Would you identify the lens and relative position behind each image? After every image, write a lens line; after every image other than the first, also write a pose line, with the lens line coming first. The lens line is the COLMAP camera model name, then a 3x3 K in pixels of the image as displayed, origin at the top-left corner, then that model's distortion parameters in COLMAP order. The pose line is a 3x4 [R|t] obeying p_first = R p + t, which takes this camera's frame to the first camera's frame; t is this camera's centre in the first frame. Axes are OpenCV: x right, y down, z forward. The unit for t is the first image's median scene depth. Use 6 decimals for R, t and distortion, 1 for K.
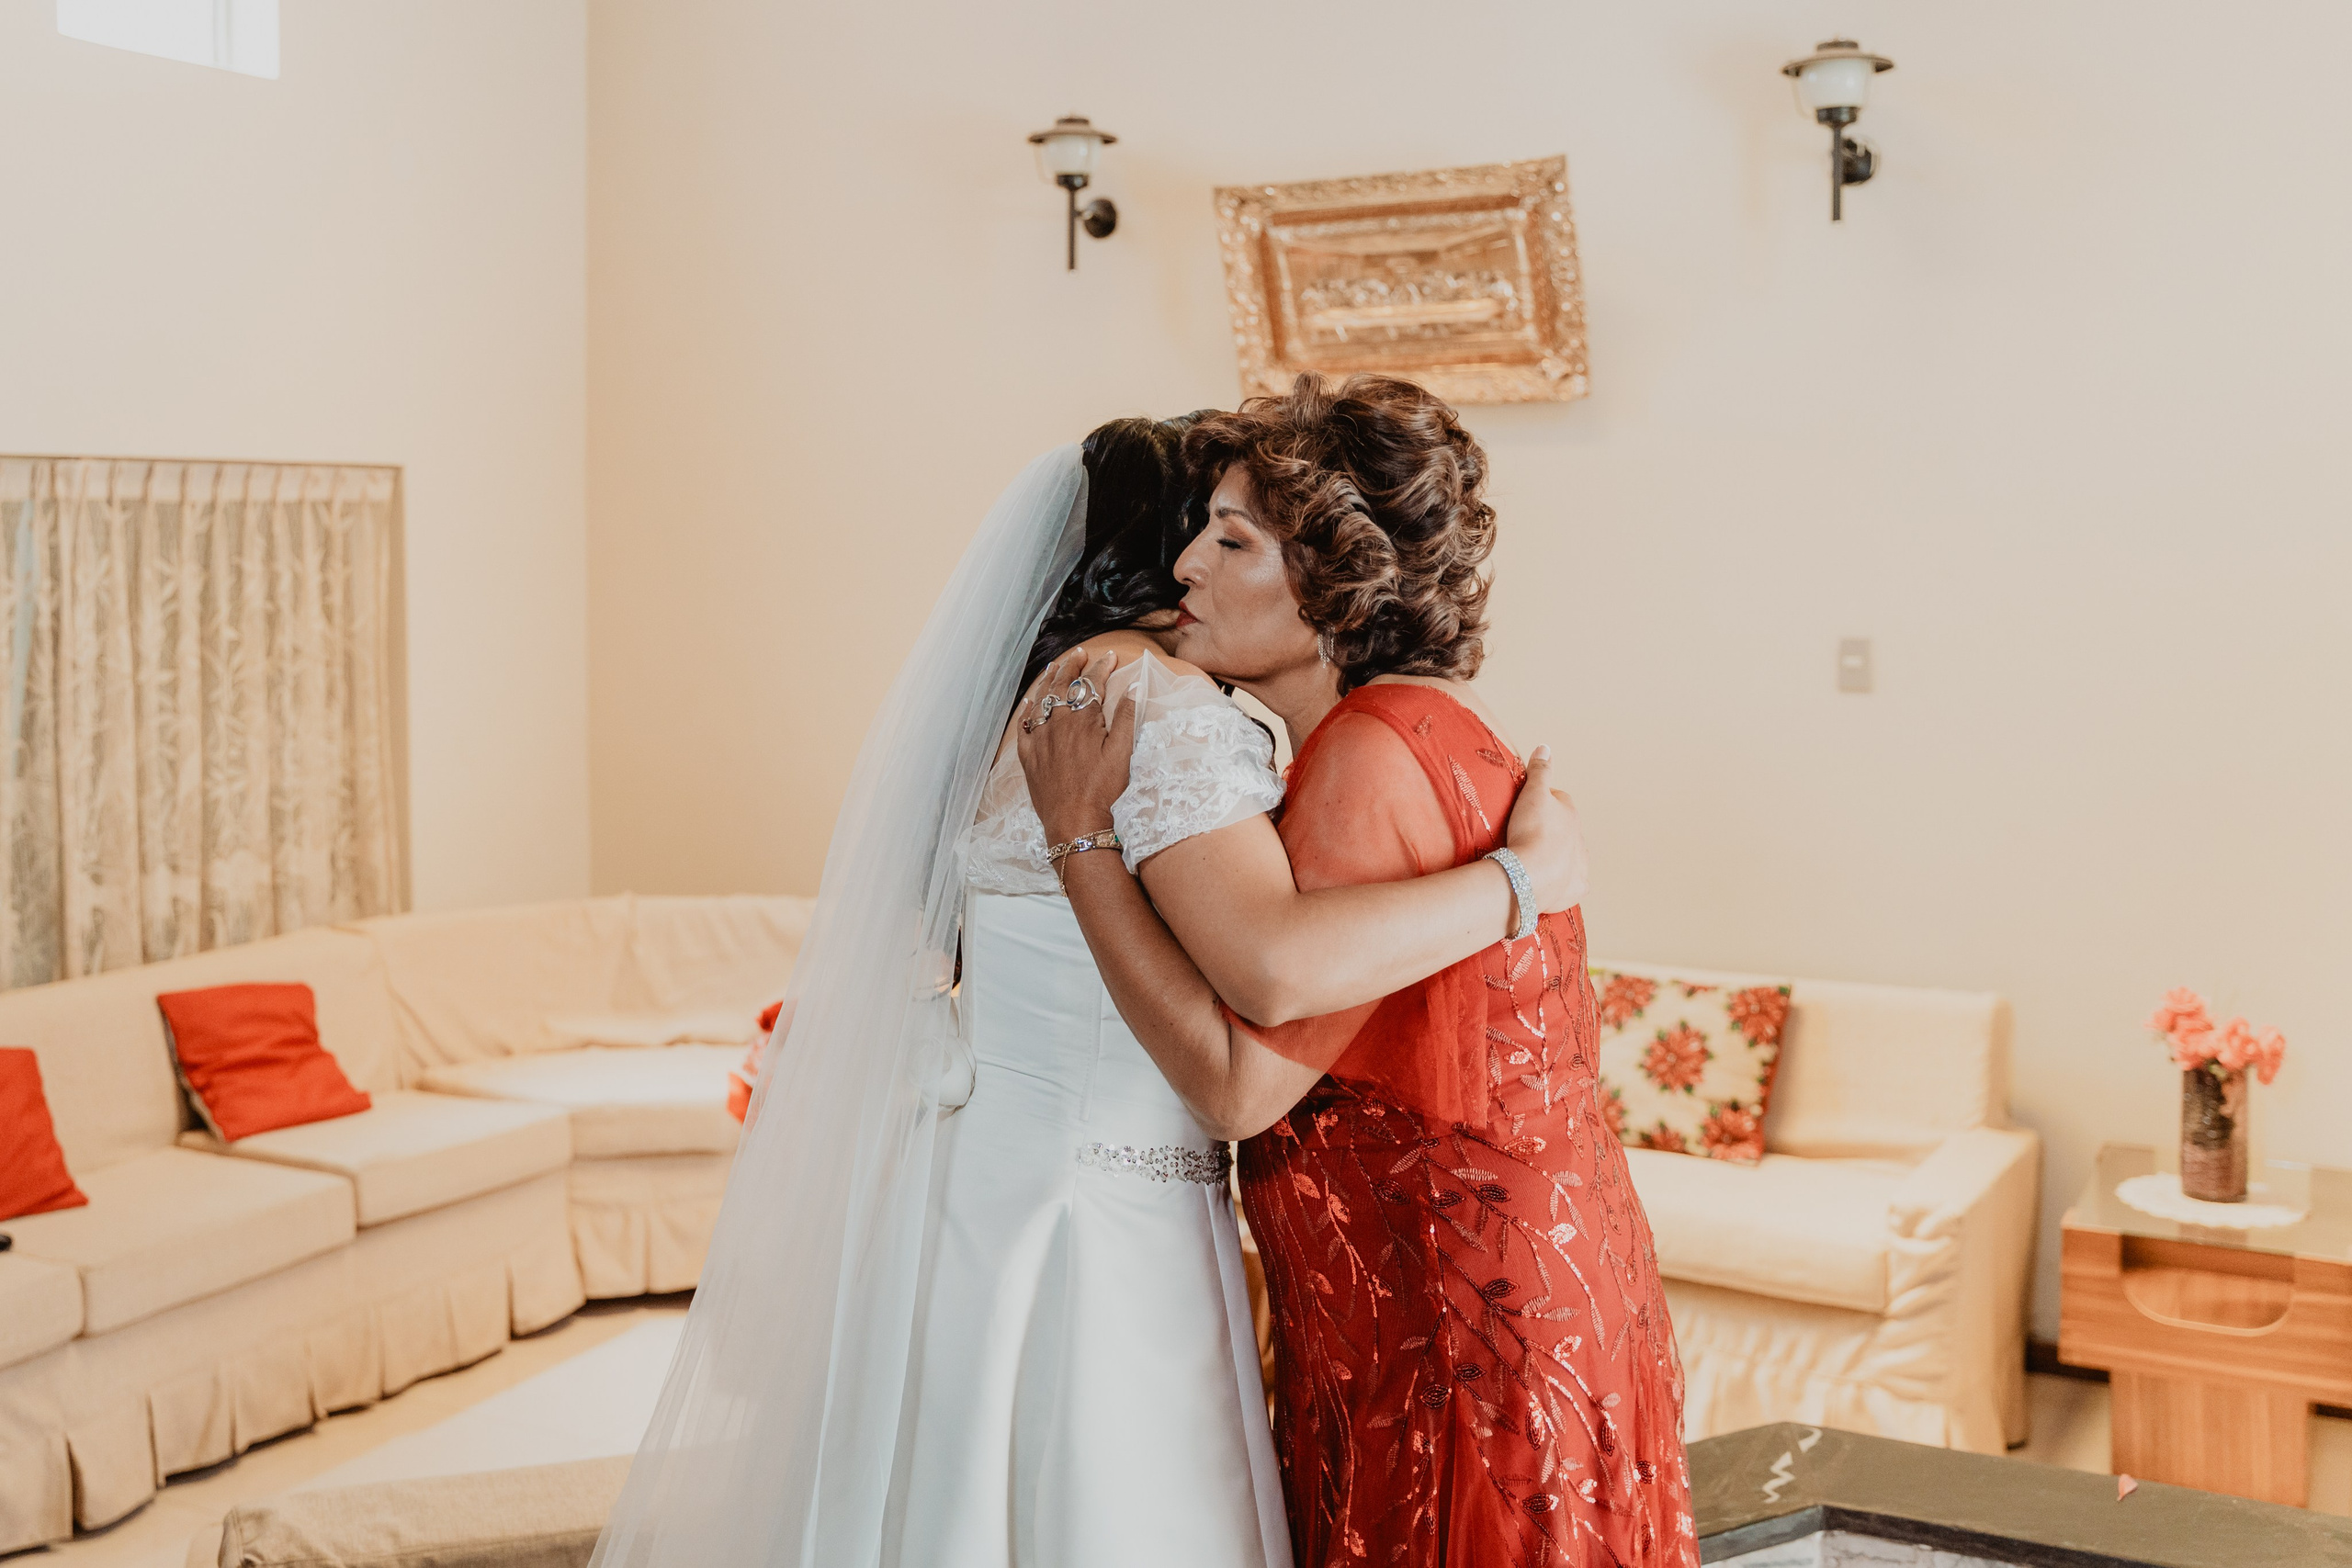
lens RADIAL K [[2329.7, 0, 1084.0], [0, 2329.7, 602.8], [0, 0, 1]] dist [0.000053, -0.017088]
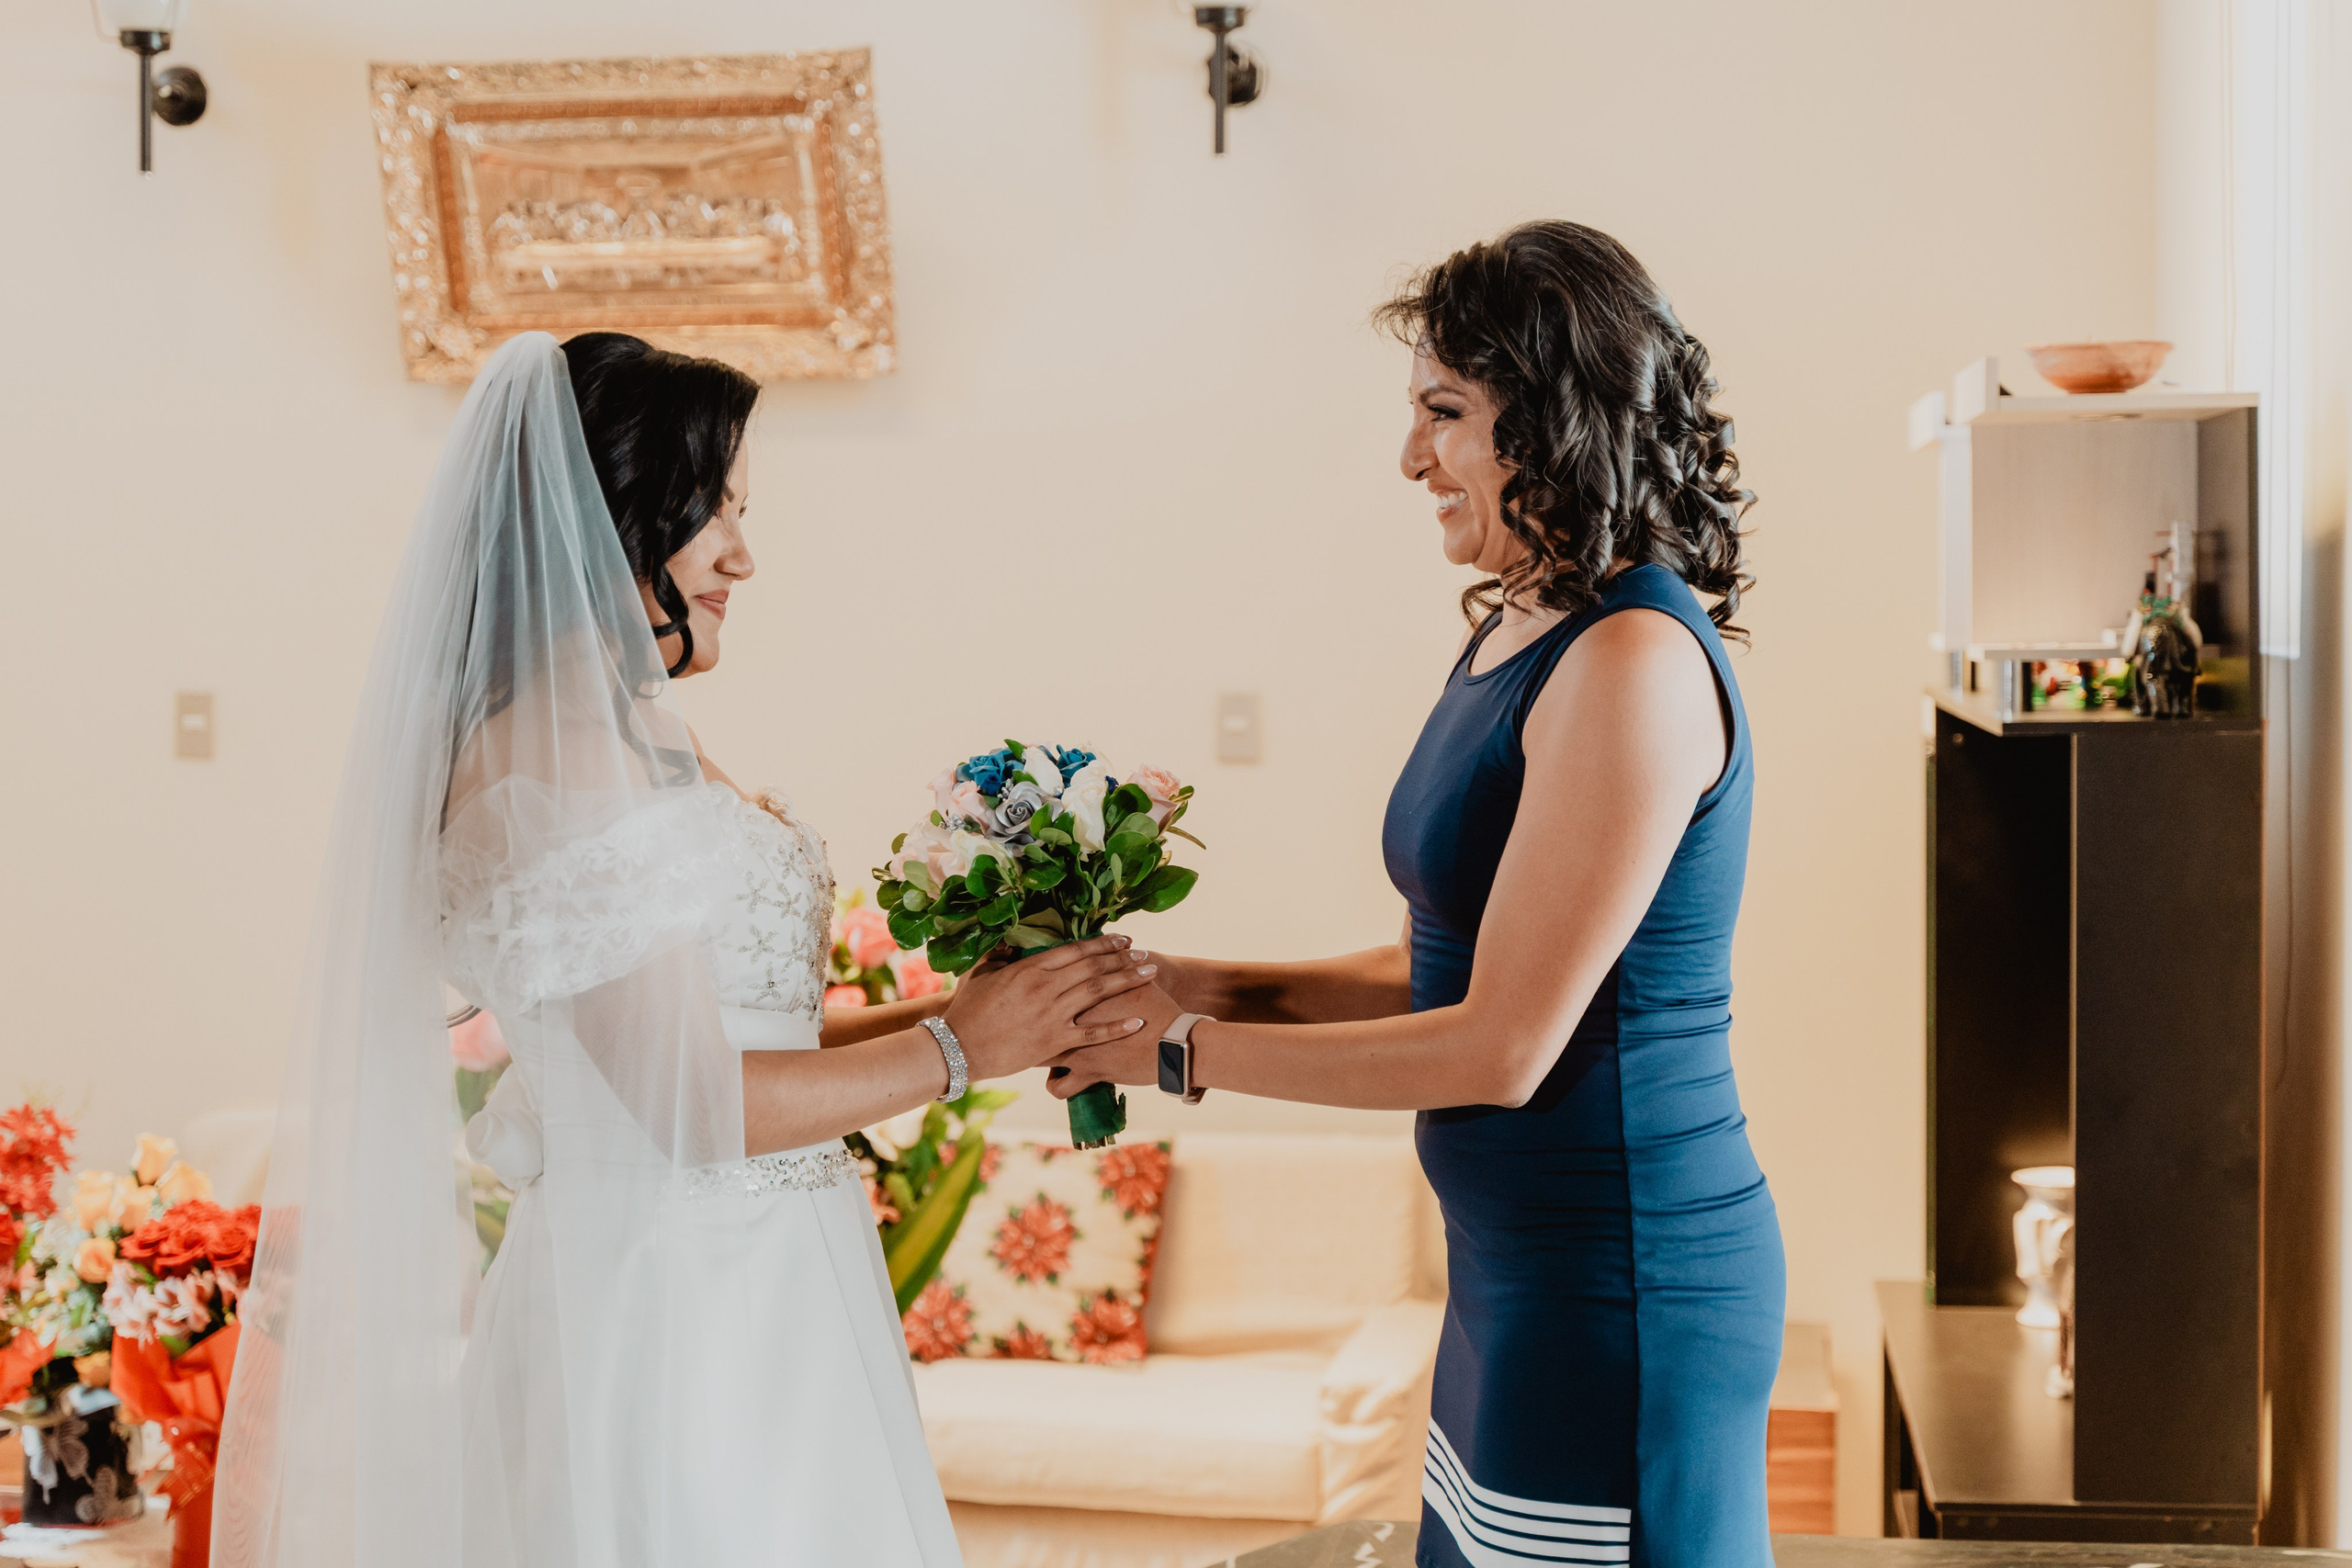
lens RADIAL K [[3790.9, 0, 1115.6], [0, 3790.9, 800.0], [0, 0, 1]] dist [0.013771, -0.134990]
pose [[0.939909, -0.016329, 0.341033, -0.132601], [0.006663, 0.999543, 0.029495, 0.012393], [-0.341359, -0.025450, 0.939588, -0.165410]]
